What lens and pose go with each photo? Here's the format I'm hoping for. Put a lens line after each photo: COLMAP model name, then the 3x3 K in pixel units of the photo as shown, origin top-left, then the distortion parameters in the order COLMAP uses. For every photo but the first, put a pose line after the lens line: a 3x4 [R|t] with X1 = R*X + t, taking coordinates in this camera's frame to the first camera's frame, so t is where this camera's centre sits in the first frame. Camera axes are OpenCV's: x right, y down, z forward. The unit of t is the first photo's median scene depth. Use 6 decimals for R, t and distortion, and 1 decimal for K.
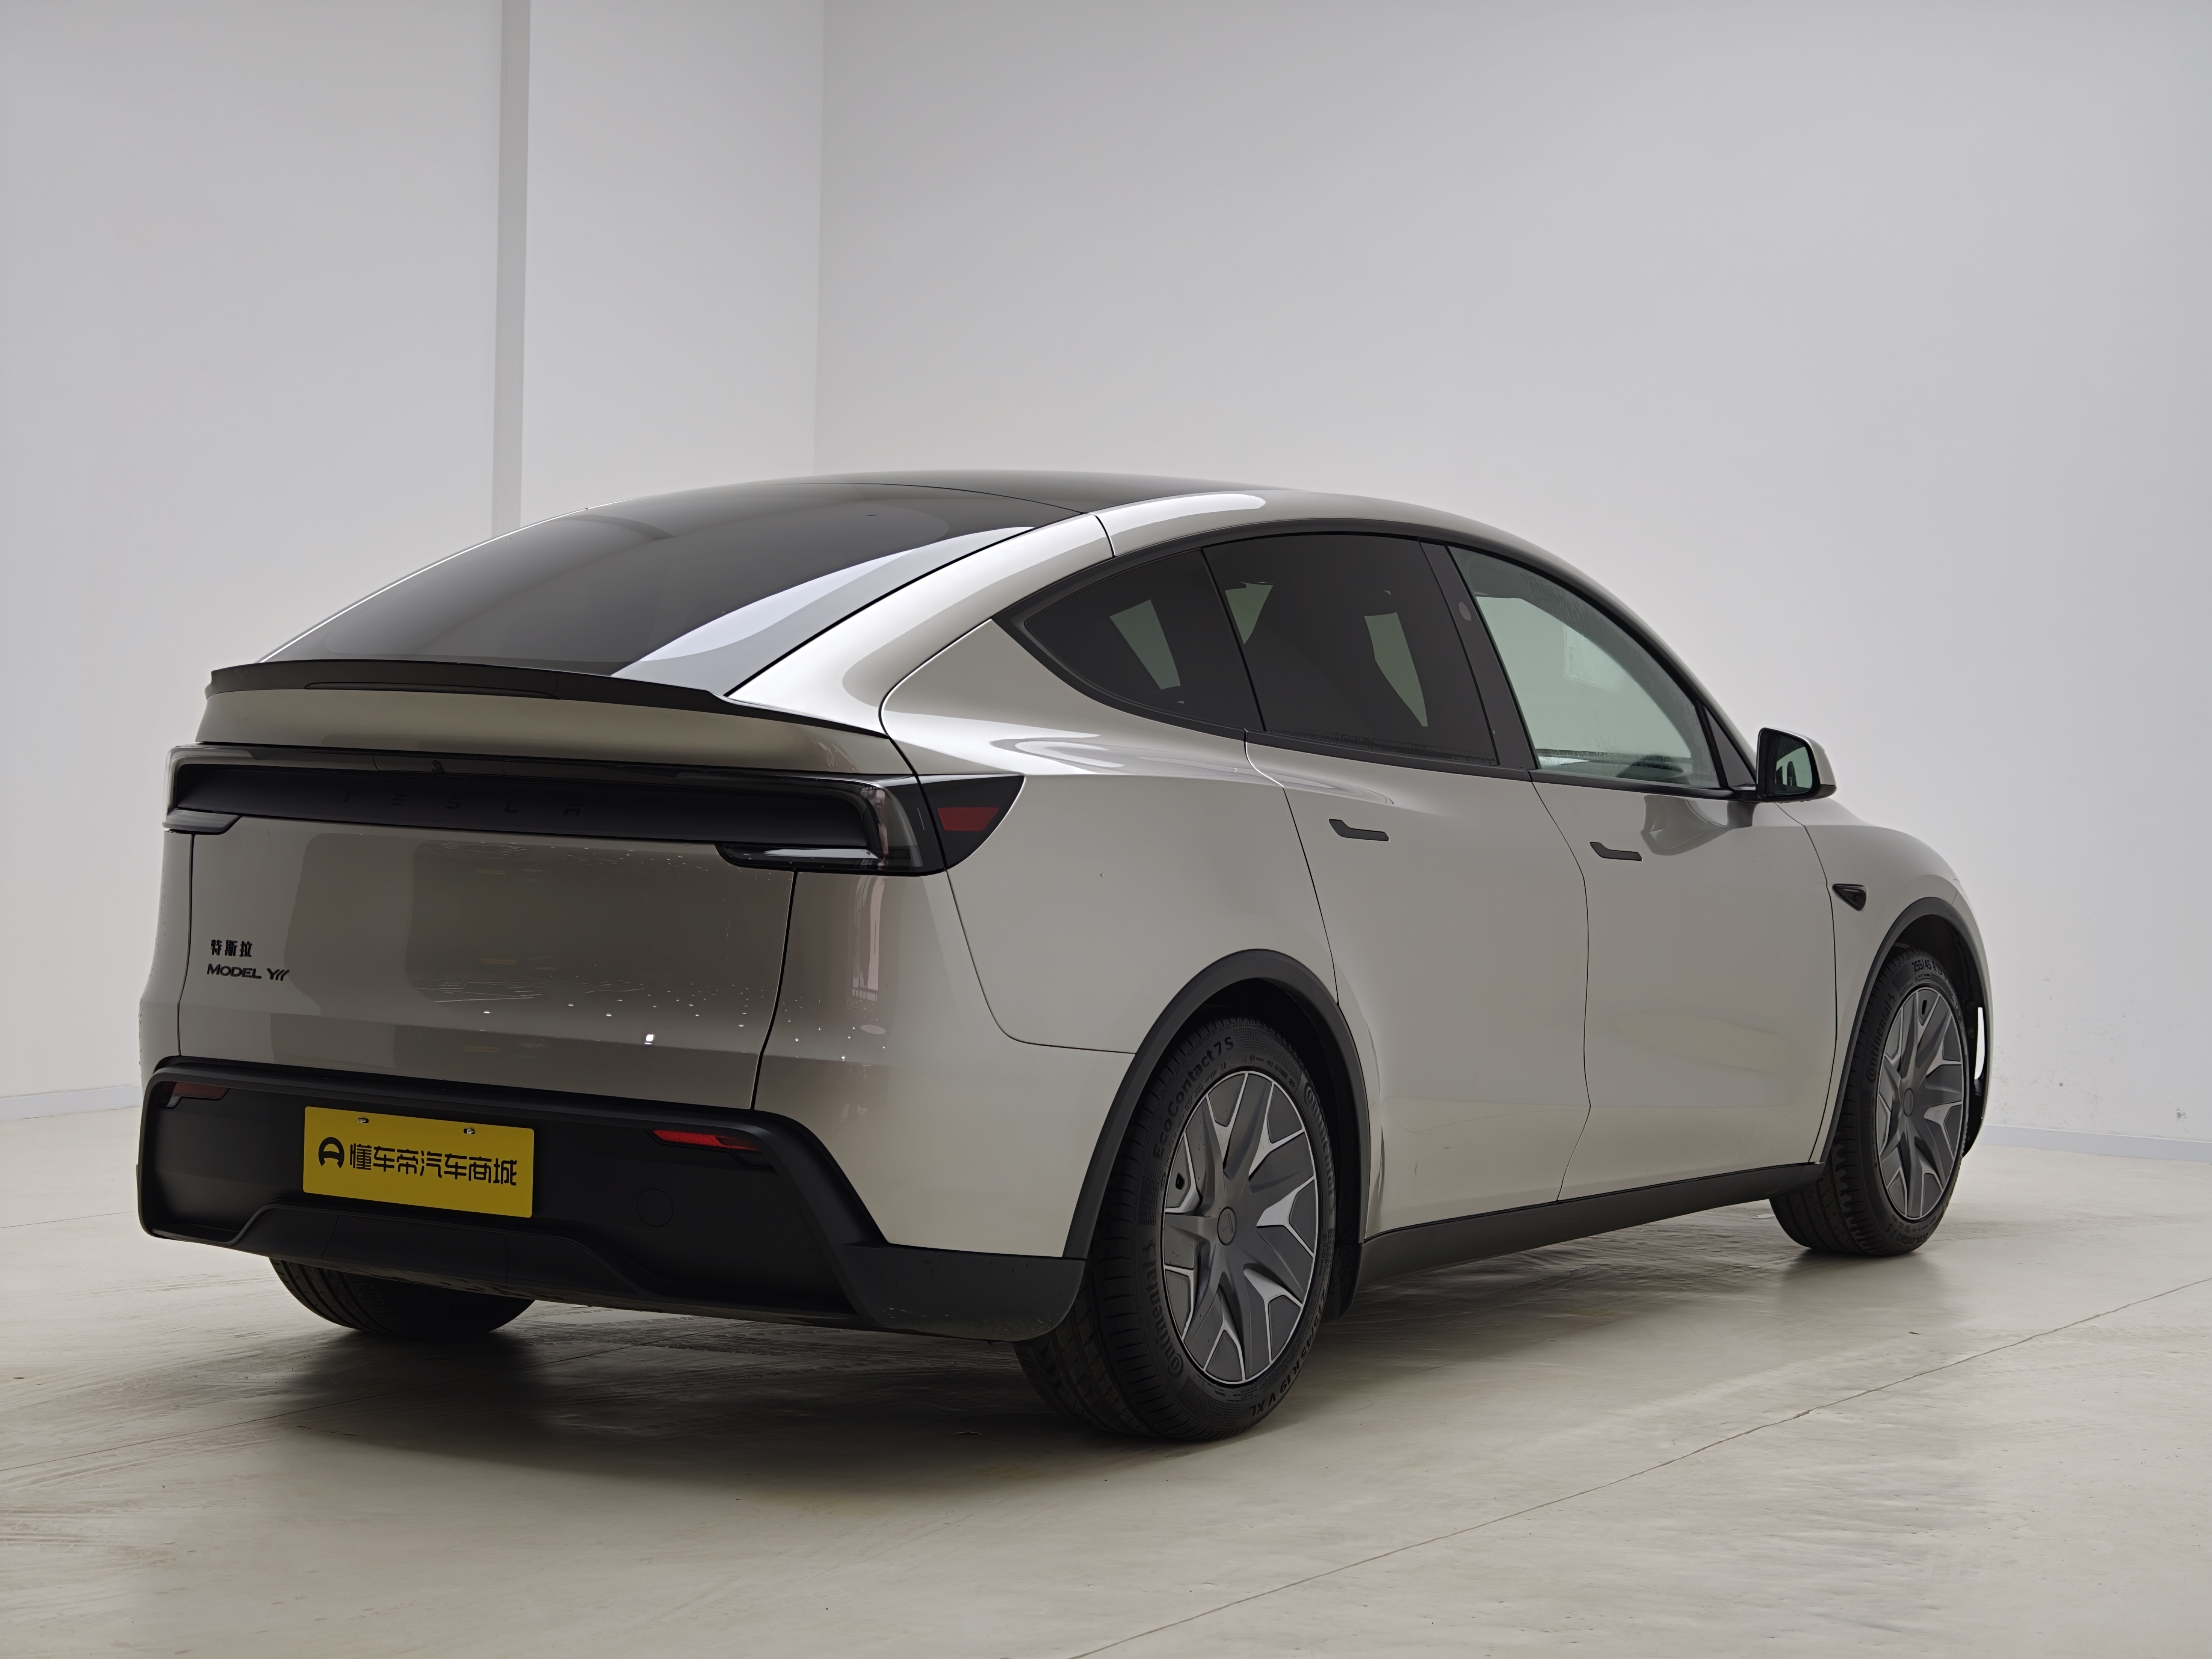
lens RADIAL K [[4493.5, 0, 1106.0], [0, 4493.5, 829.5], [0, 0, 1]] dist [0.031719, -0.288775]
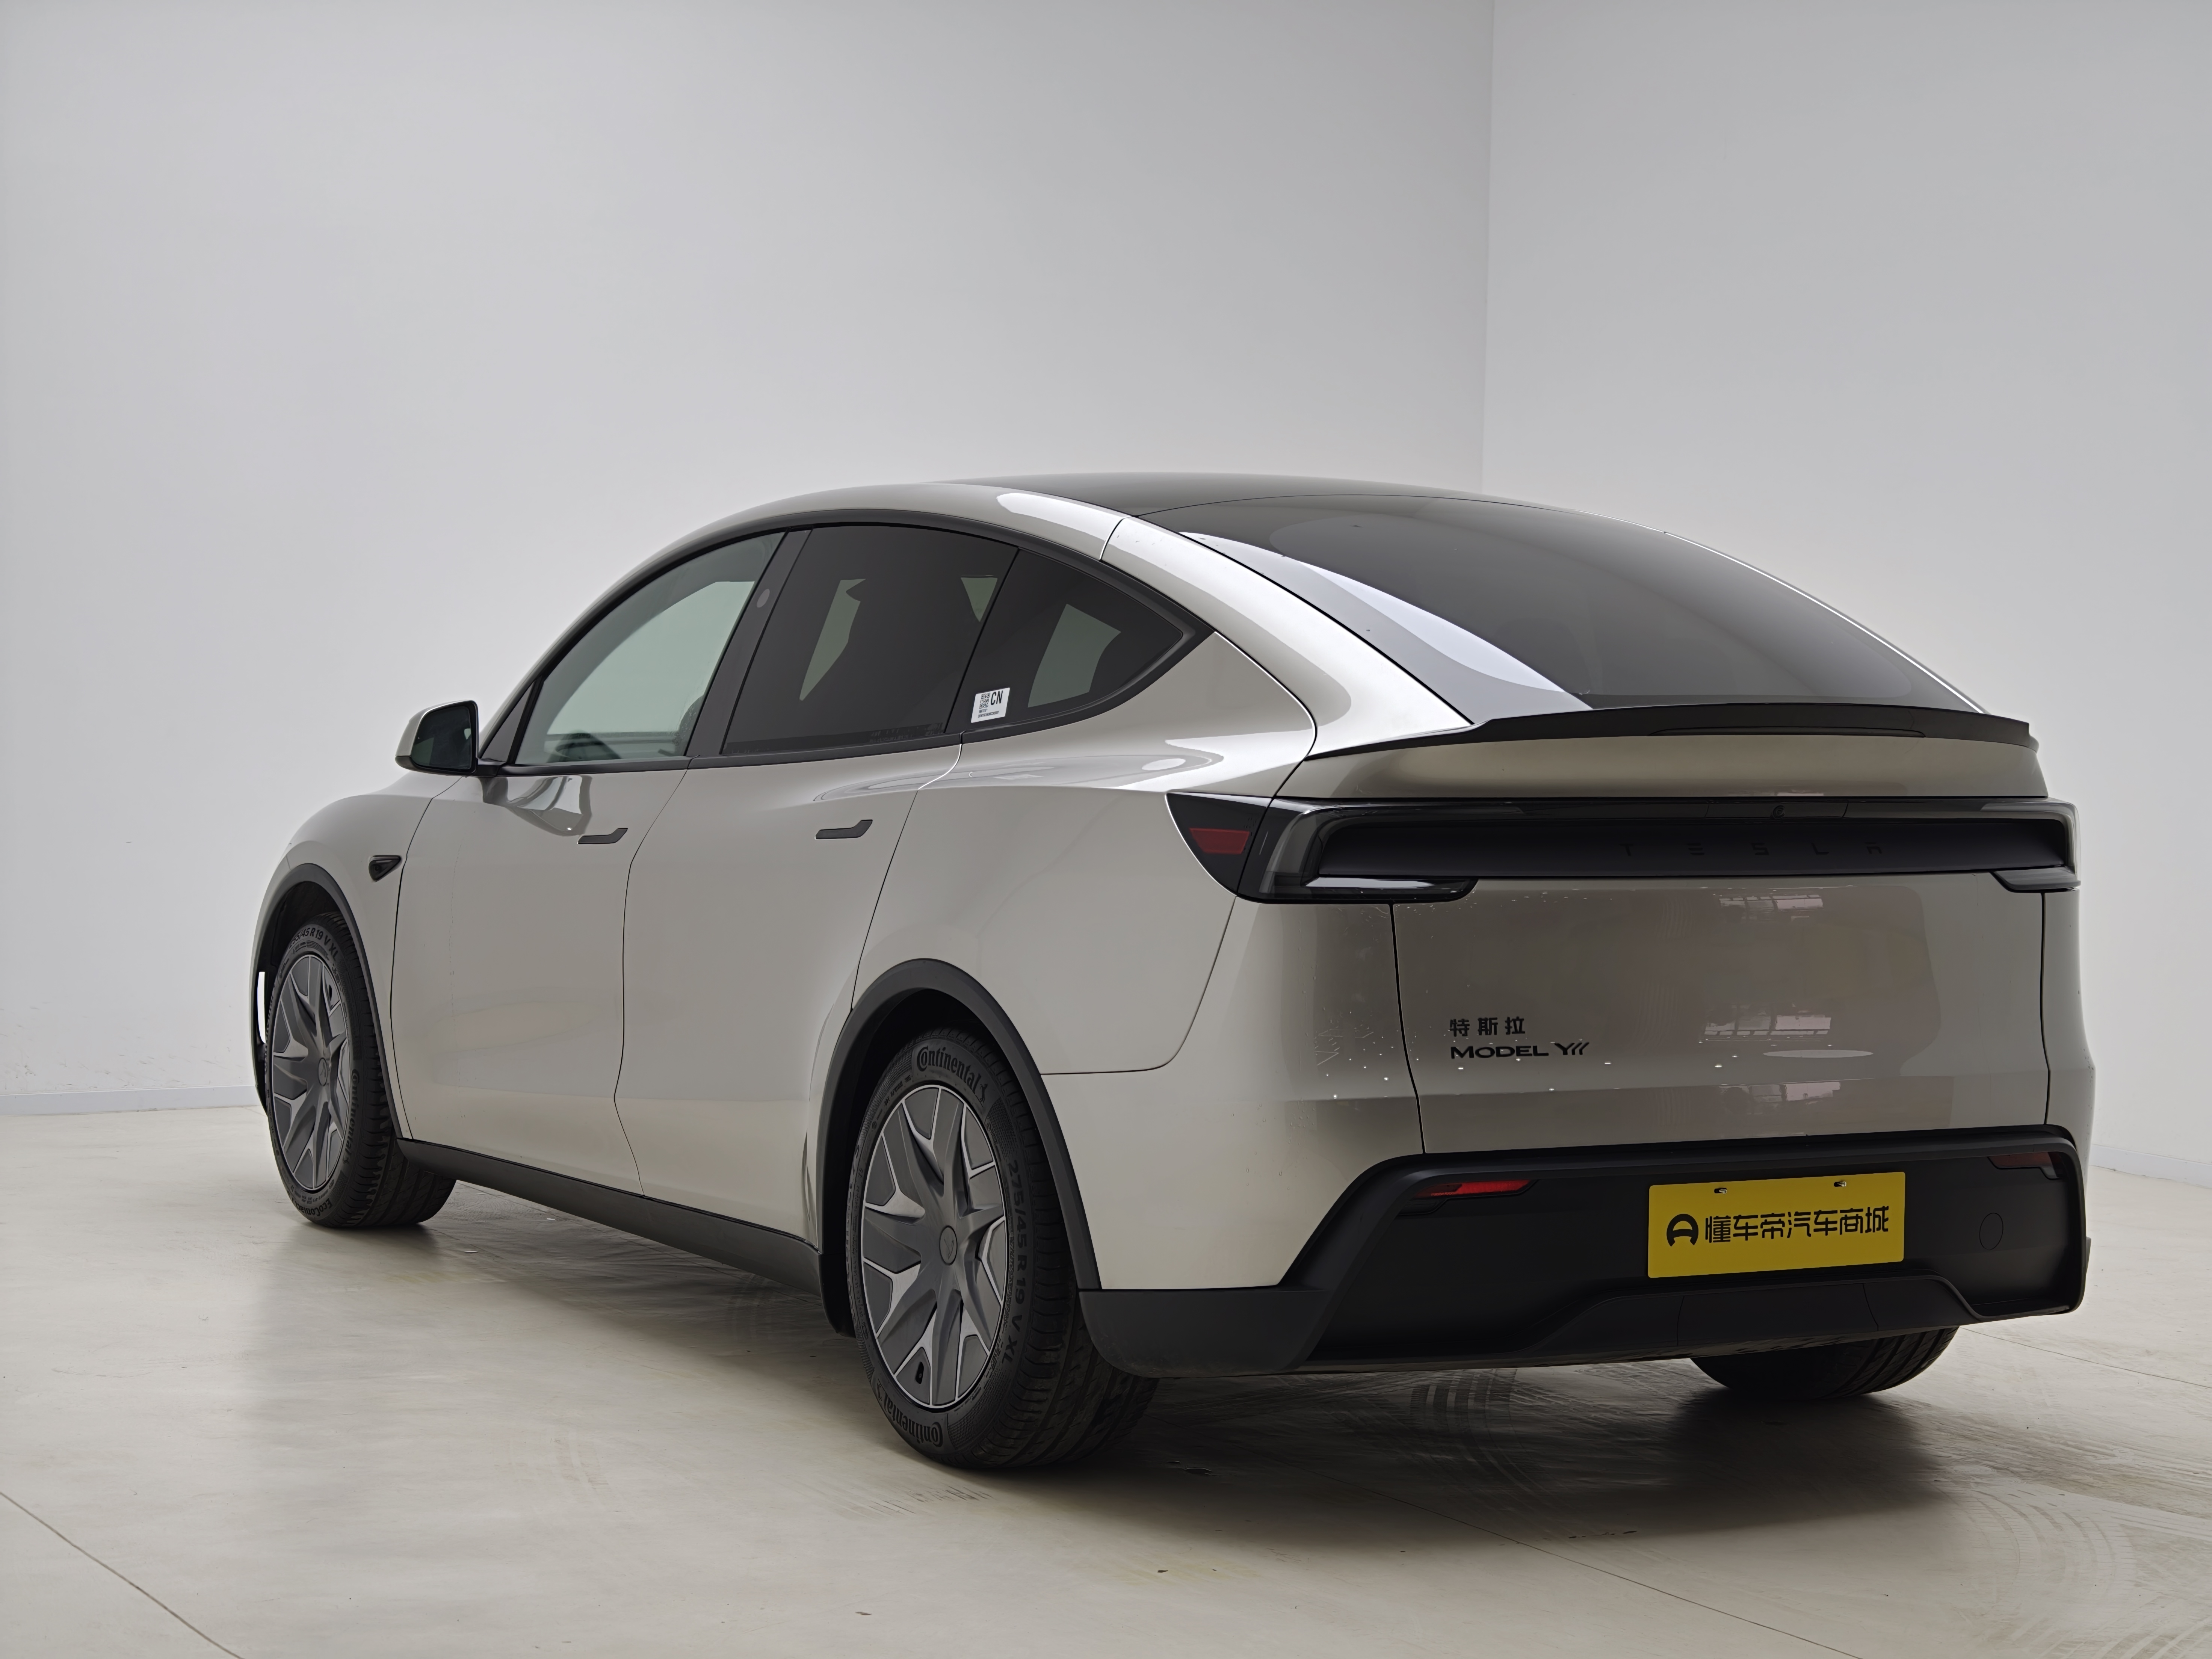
lens RADIAL K [[4828.3, 0, 1106.0], [0, 4828.3, 829.5], [0, 0, 1]] dist [-0.025930, -0.523091]
pose [[0.489796, -0.055787, 0.870050, -1.109511], [0.032212, 0.998427, 0.045885, -0.061697], [-0.871242, 0.005551, 0.490823, 0.618749]]
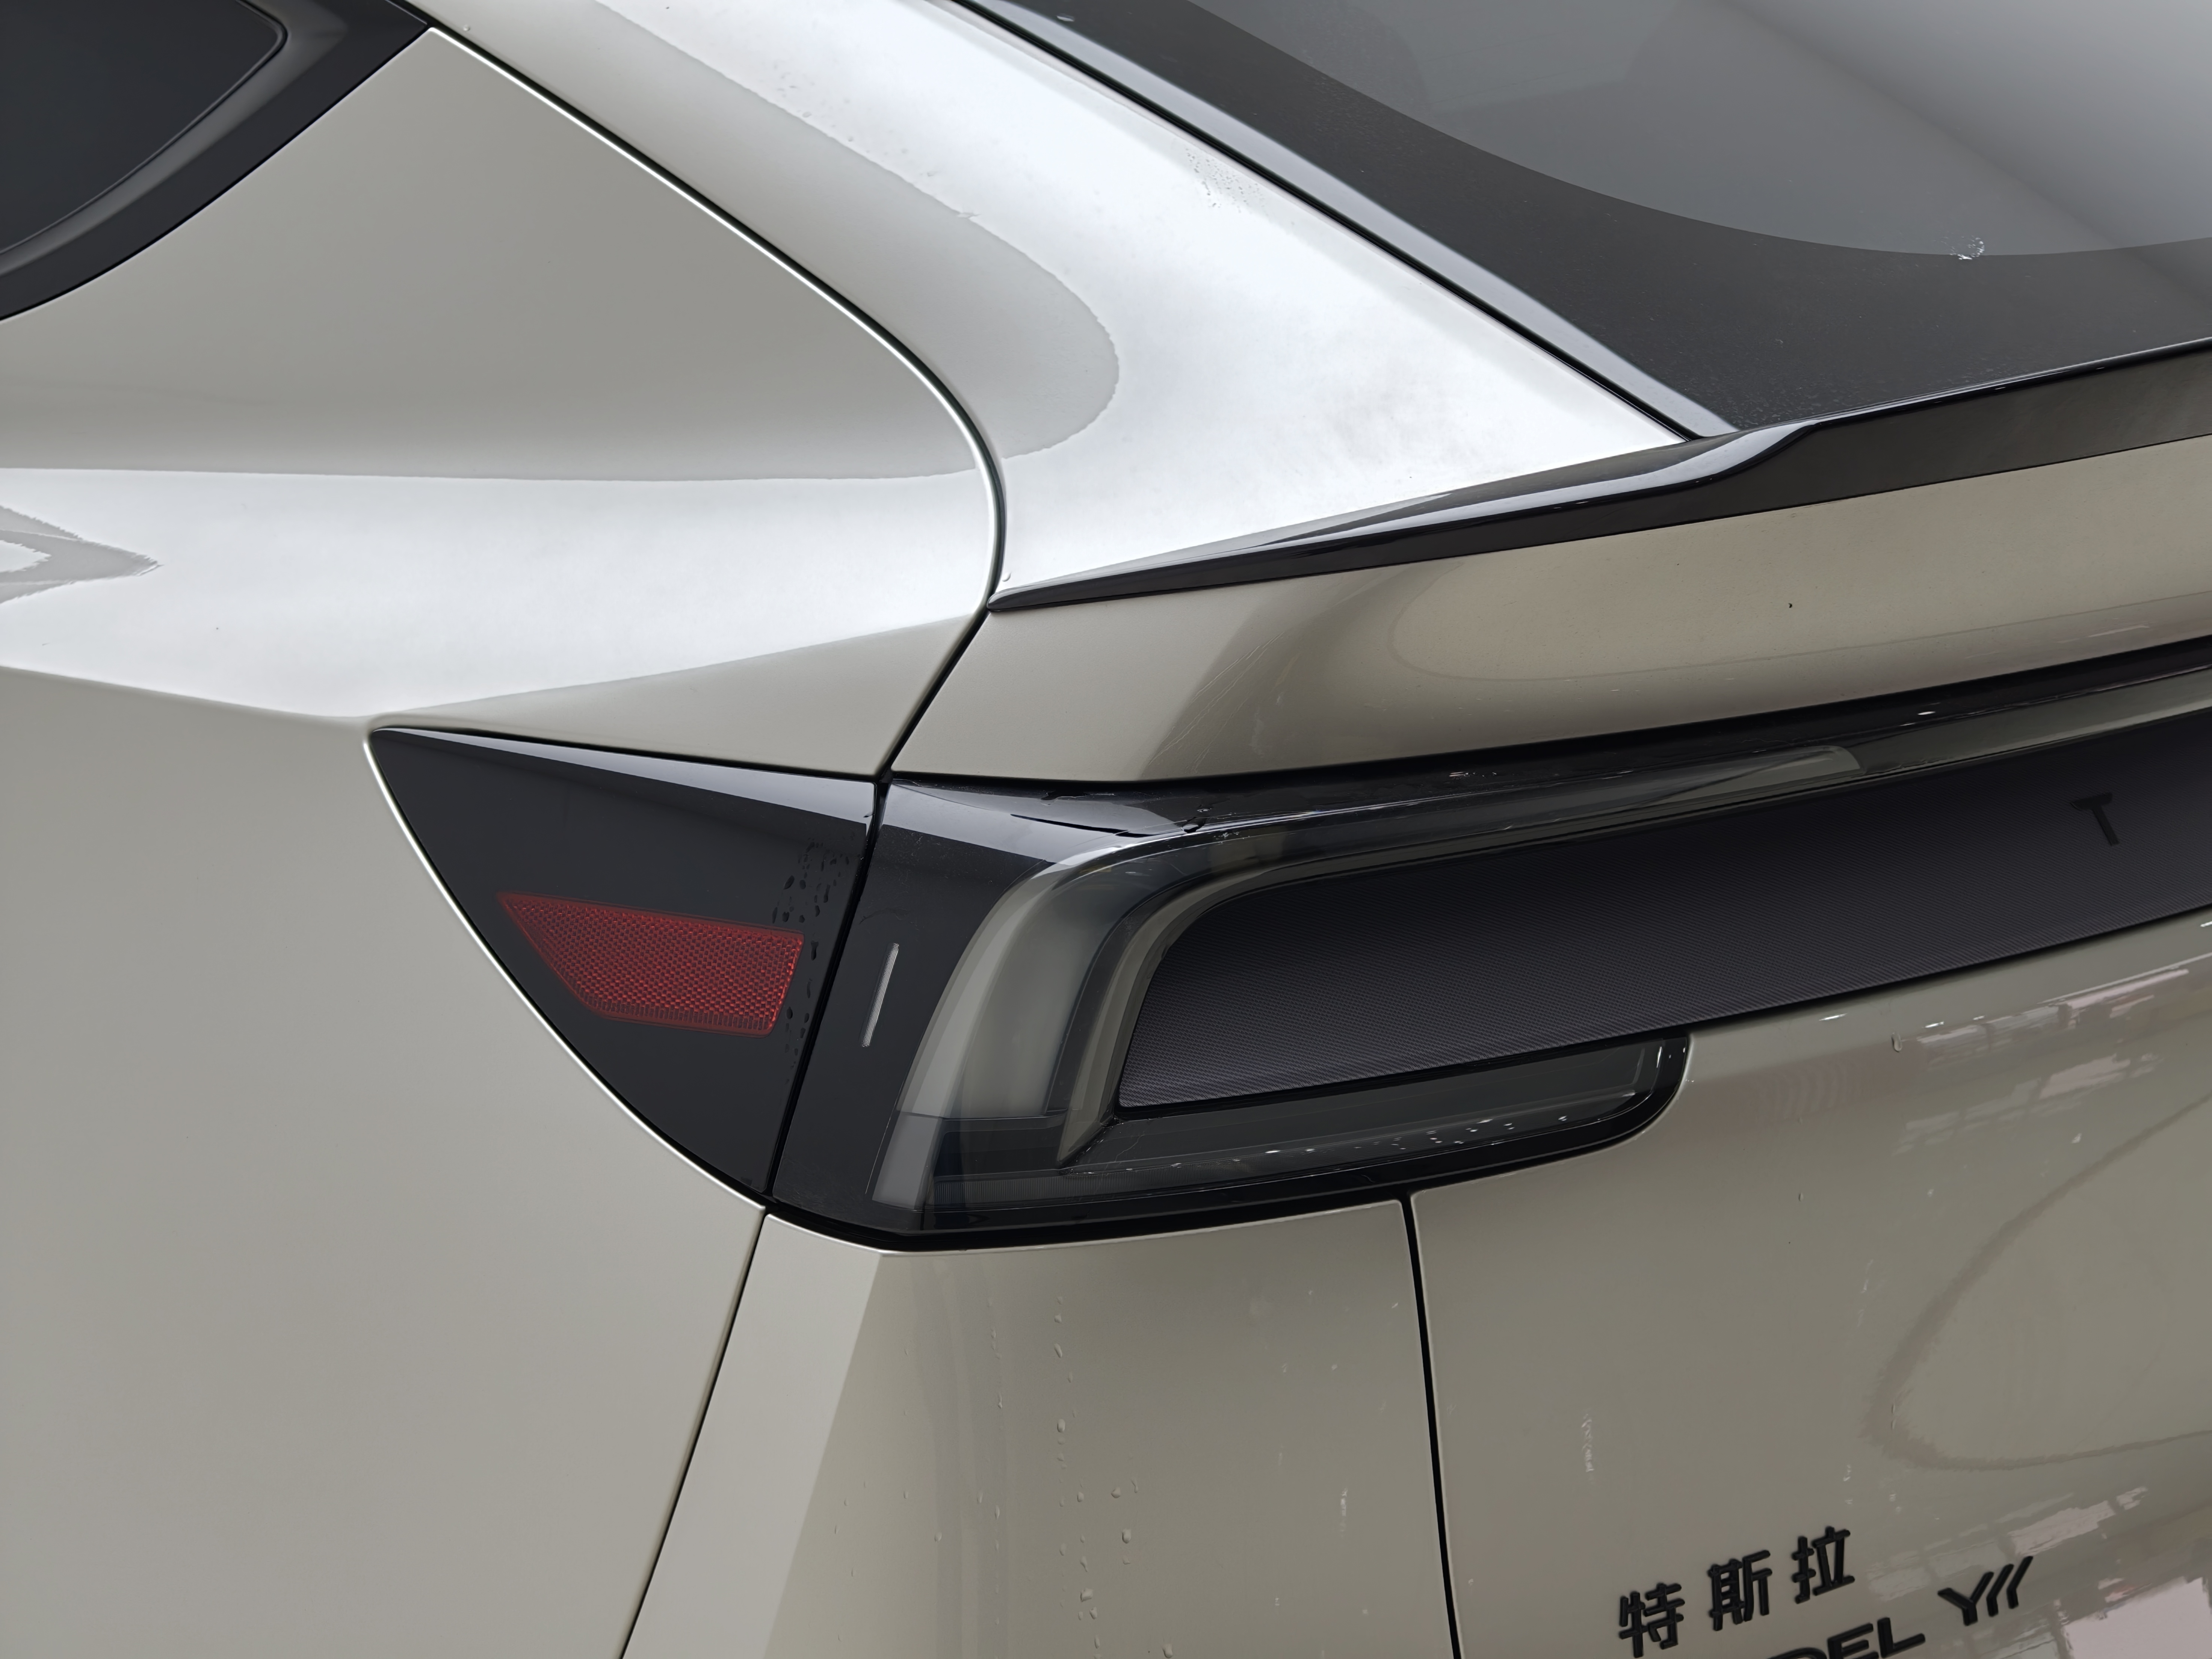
lens RADIAL K [[4493.5, 0, 1106.0], [0, 4493.5, 829.5], [0, 0, 1]] dist [0.031719, -0.288775]
pose [[0.185405, -0.248224, 0.950794, -0.428568], [0.050150, 0.968699, 0.243119, -0.072573], [-0.981382, 0.002607, 0.192050, 1.028012]]
